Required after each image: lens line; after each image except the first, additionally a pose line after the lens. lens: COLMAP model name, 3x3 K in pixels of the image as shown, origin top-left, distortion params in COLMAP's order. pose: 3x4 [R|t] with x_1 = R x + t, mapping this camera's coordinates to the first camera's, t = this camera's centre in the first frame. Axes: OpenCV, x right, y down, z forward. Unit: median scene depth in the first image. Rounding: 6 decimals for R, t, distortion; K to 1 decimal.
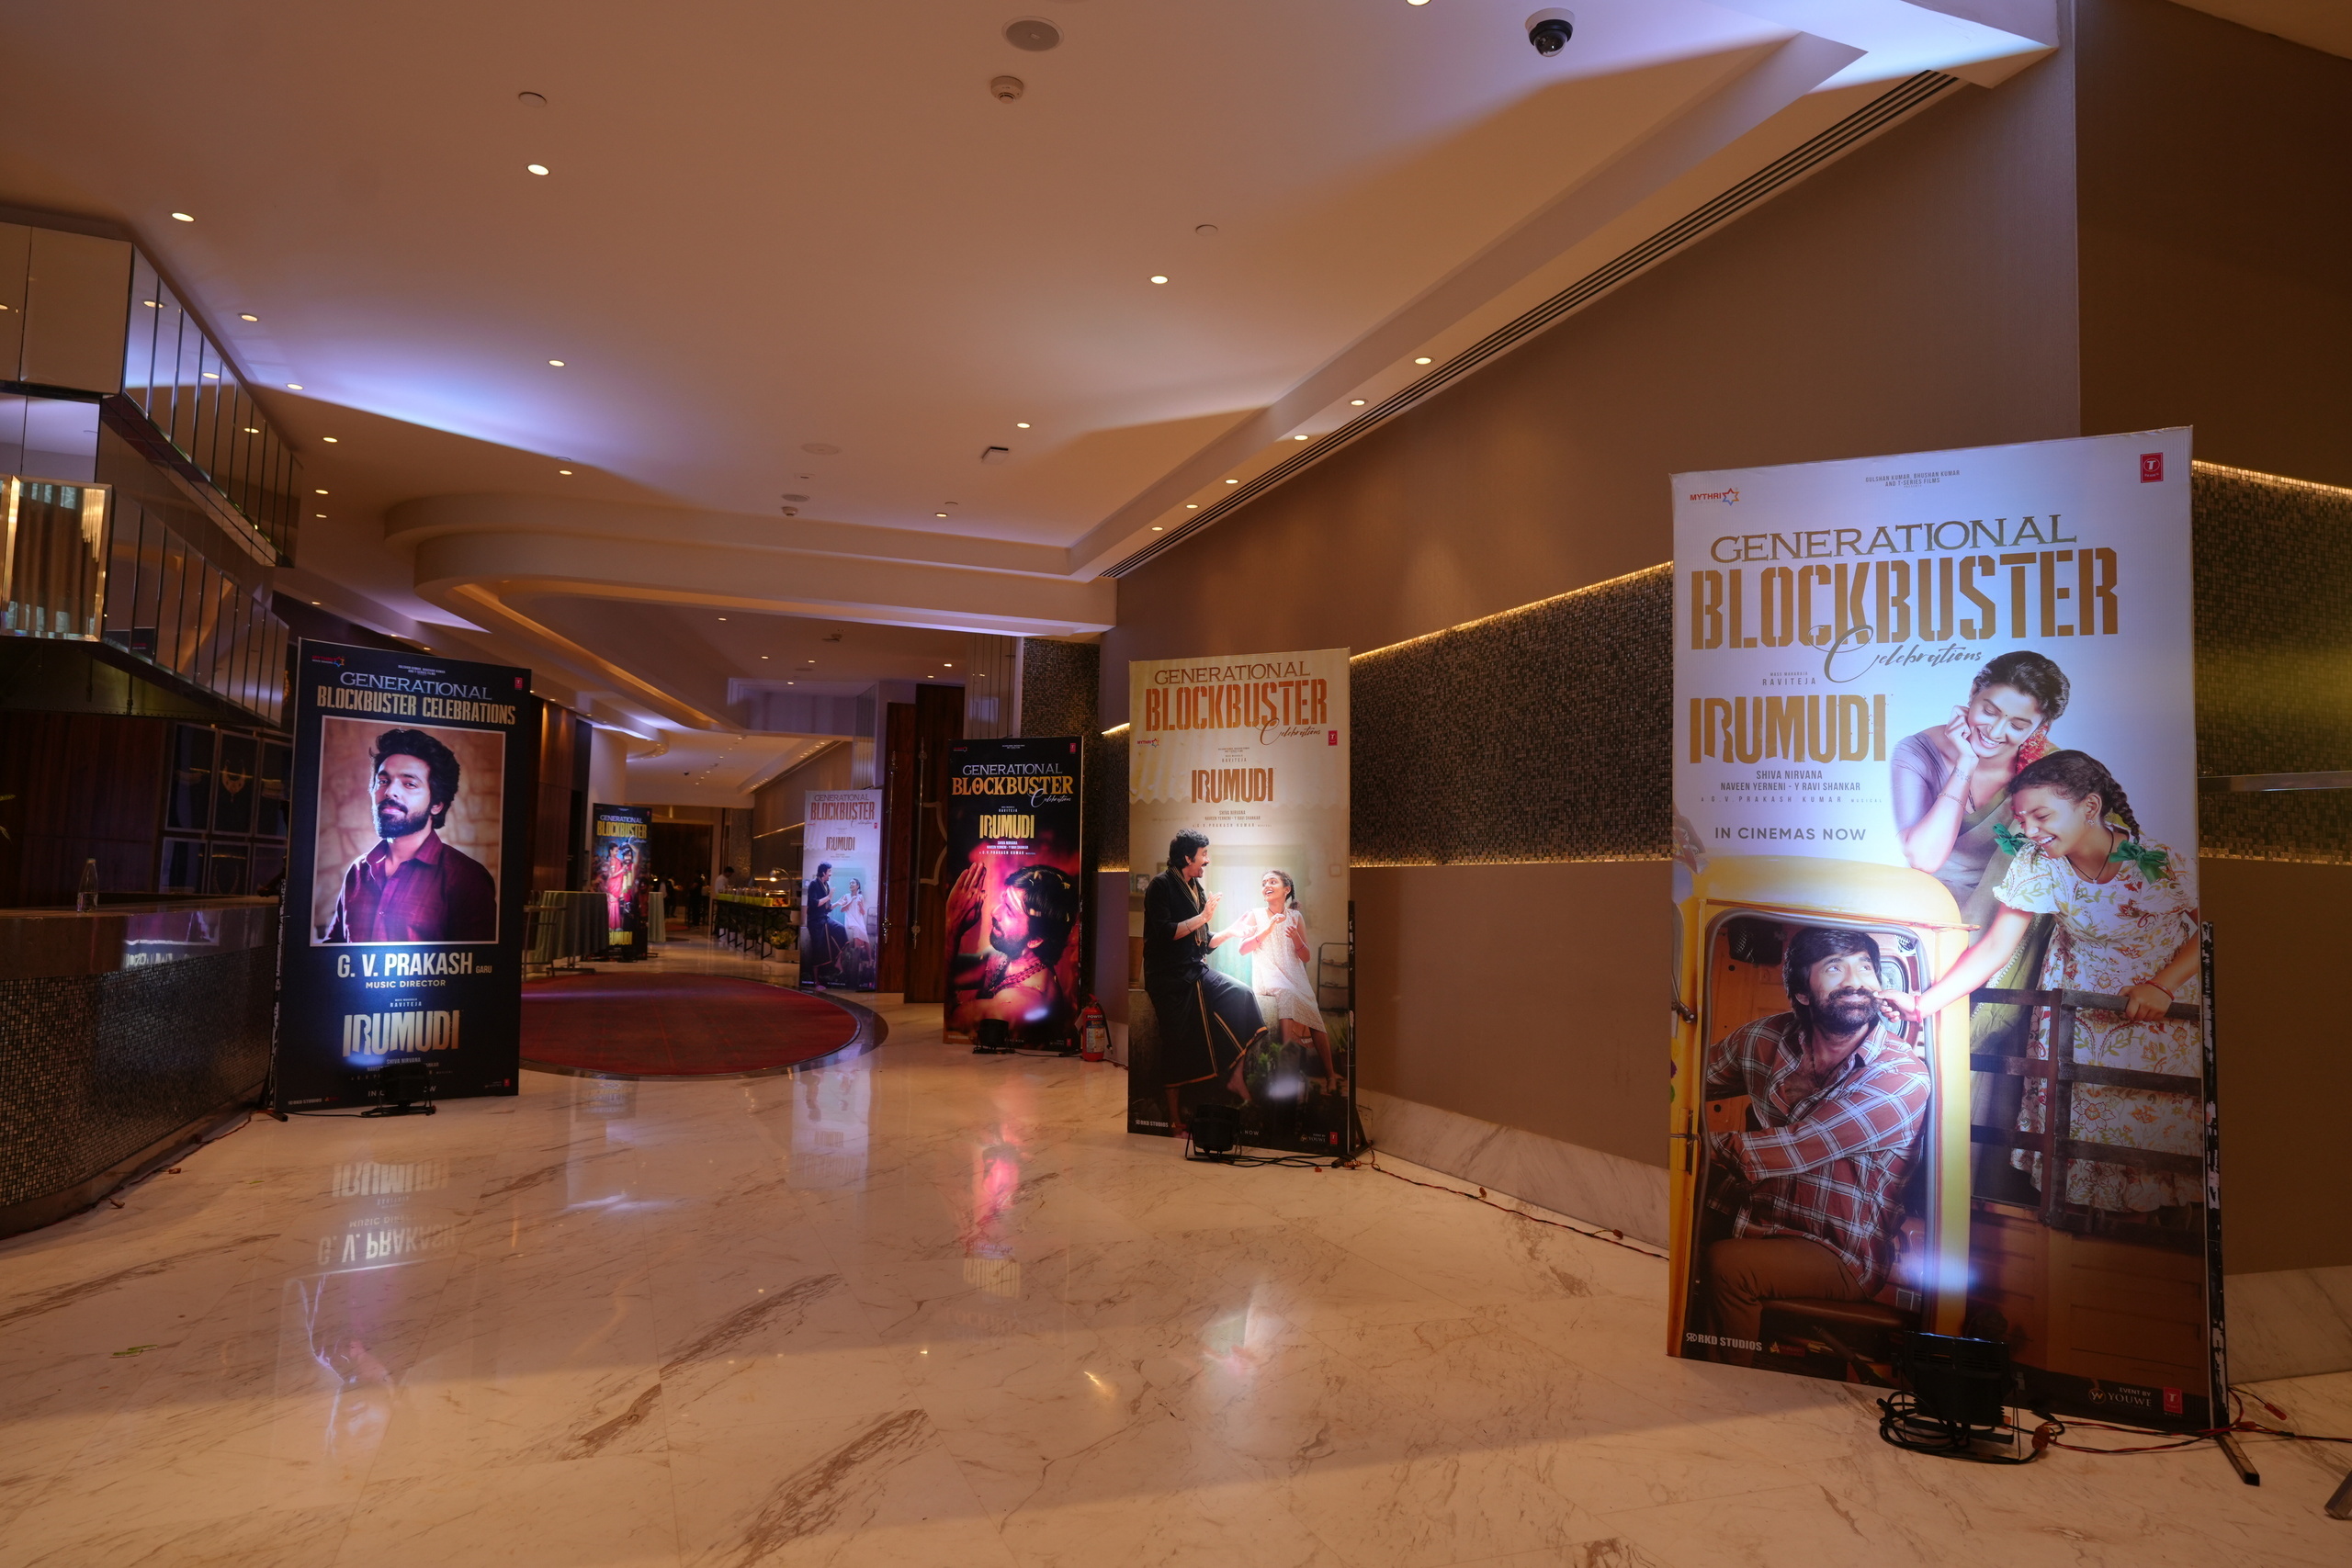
lens RADIAL K [[1447.3, 0, 1152.4], [0, 1447.3, 777.5], [0, 0, 1]] dist [-0.034642, 0.042883]
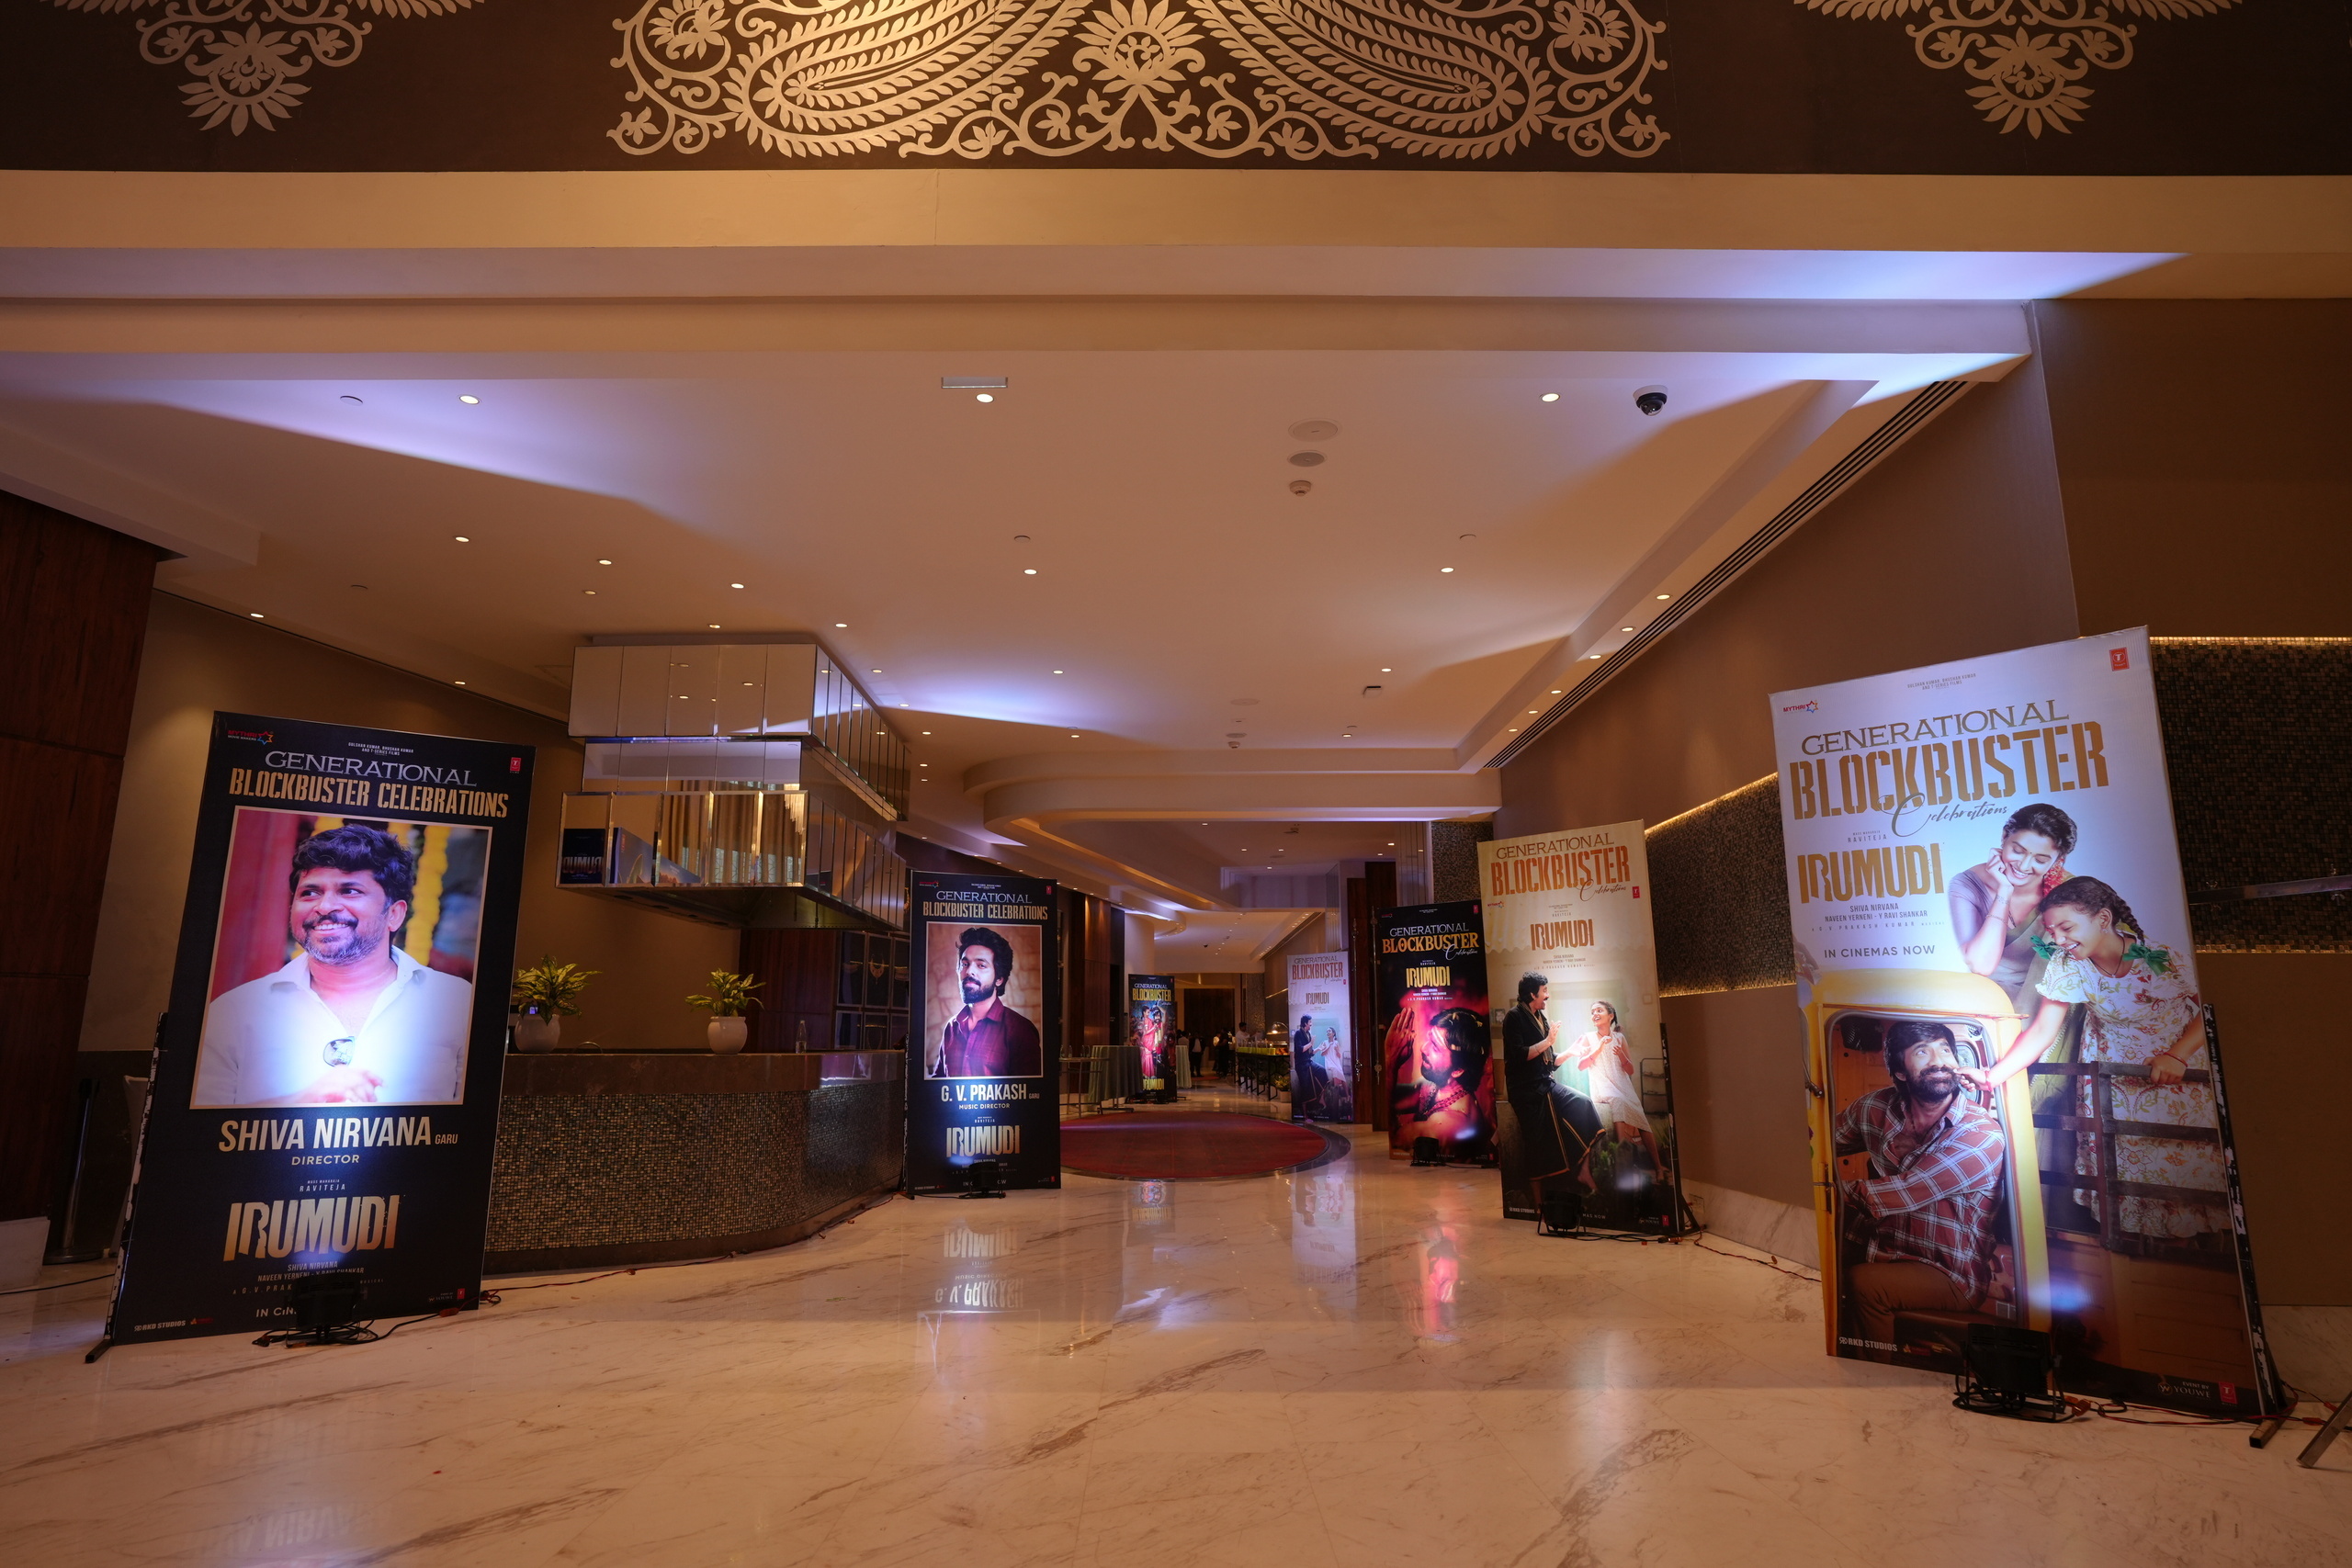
lens RADIAL K [[1320.1, 0, 1170.2], [0, 1320.1, 774.4], [0, 0, 1]] dist [-0.043490, 0.033724]
pose [[0.937141, -0.096586, -0.335318, 0.123735], [0.054459, 0.989638, -0.132857, 0.000675], [0.344675, 0.106245, 0.932690, -0.189840]]
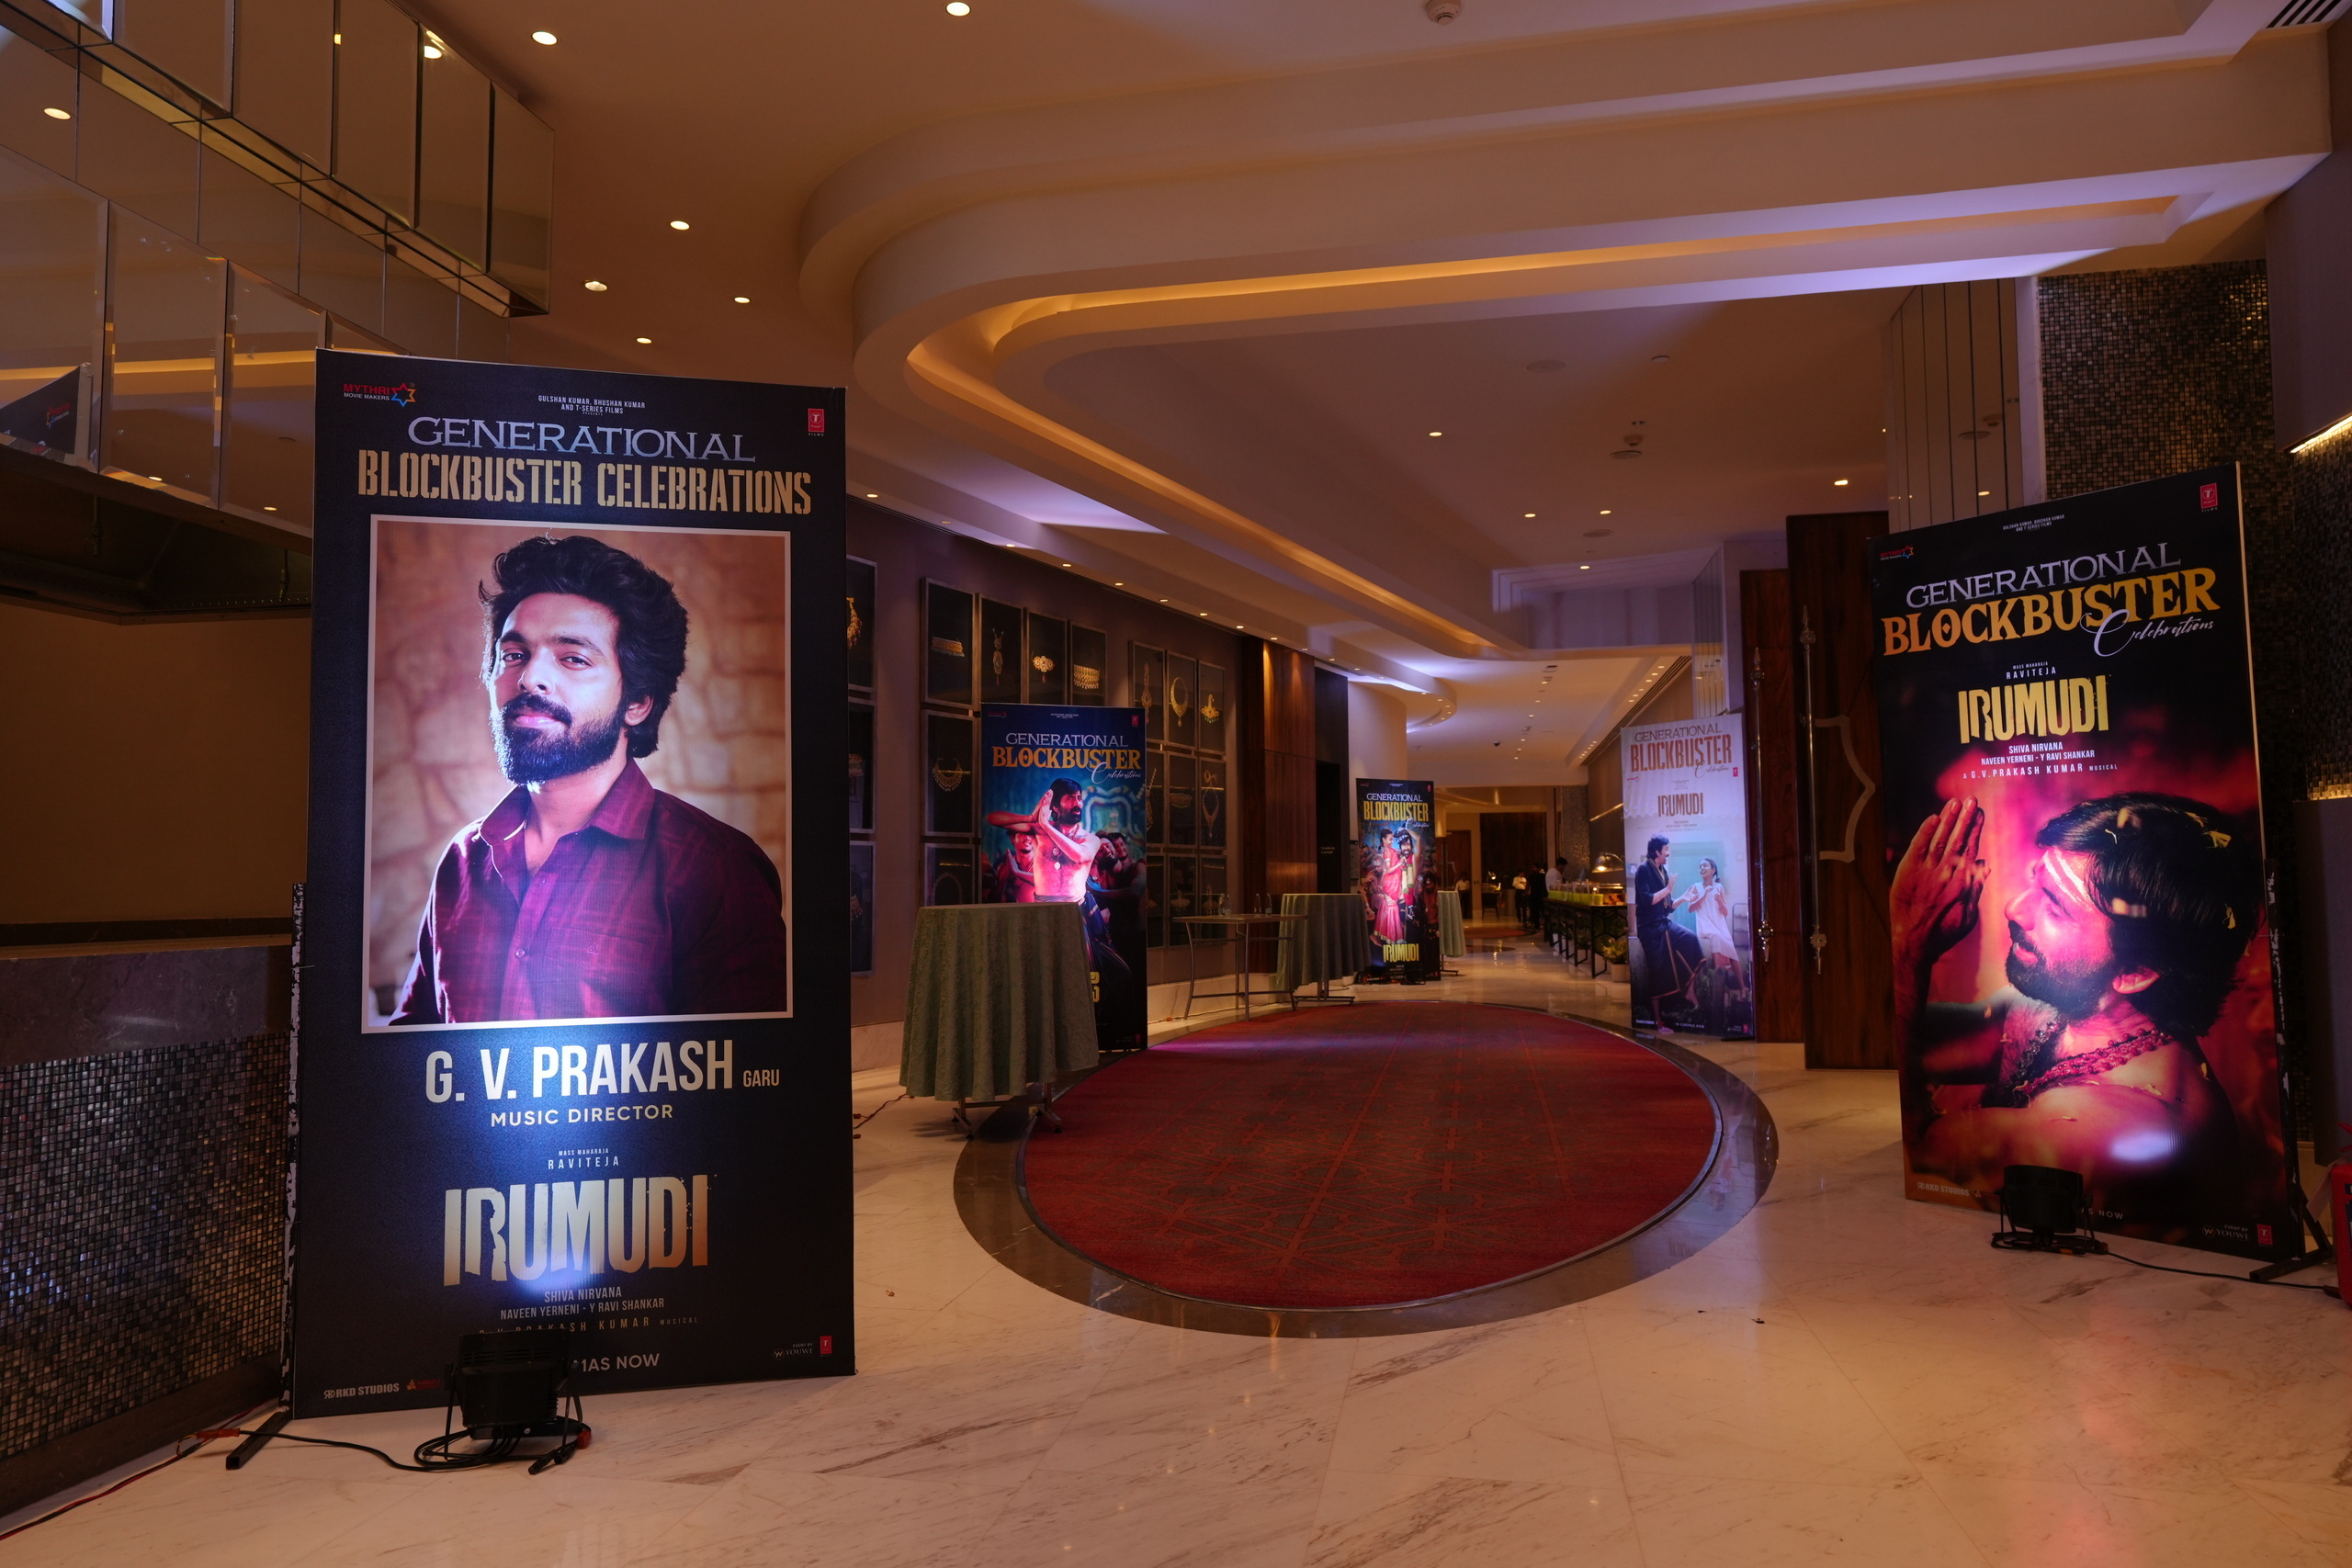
lens RADIAL K [[1533.3, 0, 1176.0], [0, 1533.3, 784.0], [0, 0, 1]] dist [-0.005463, 0.025435]
pose [[0.850638, -0.067693, -0.521376, -0.117043], [0.073212, 0.997266, -0.010033, 0.060887], [0.520630, -0.029637, 0.853268, 0.693232]]
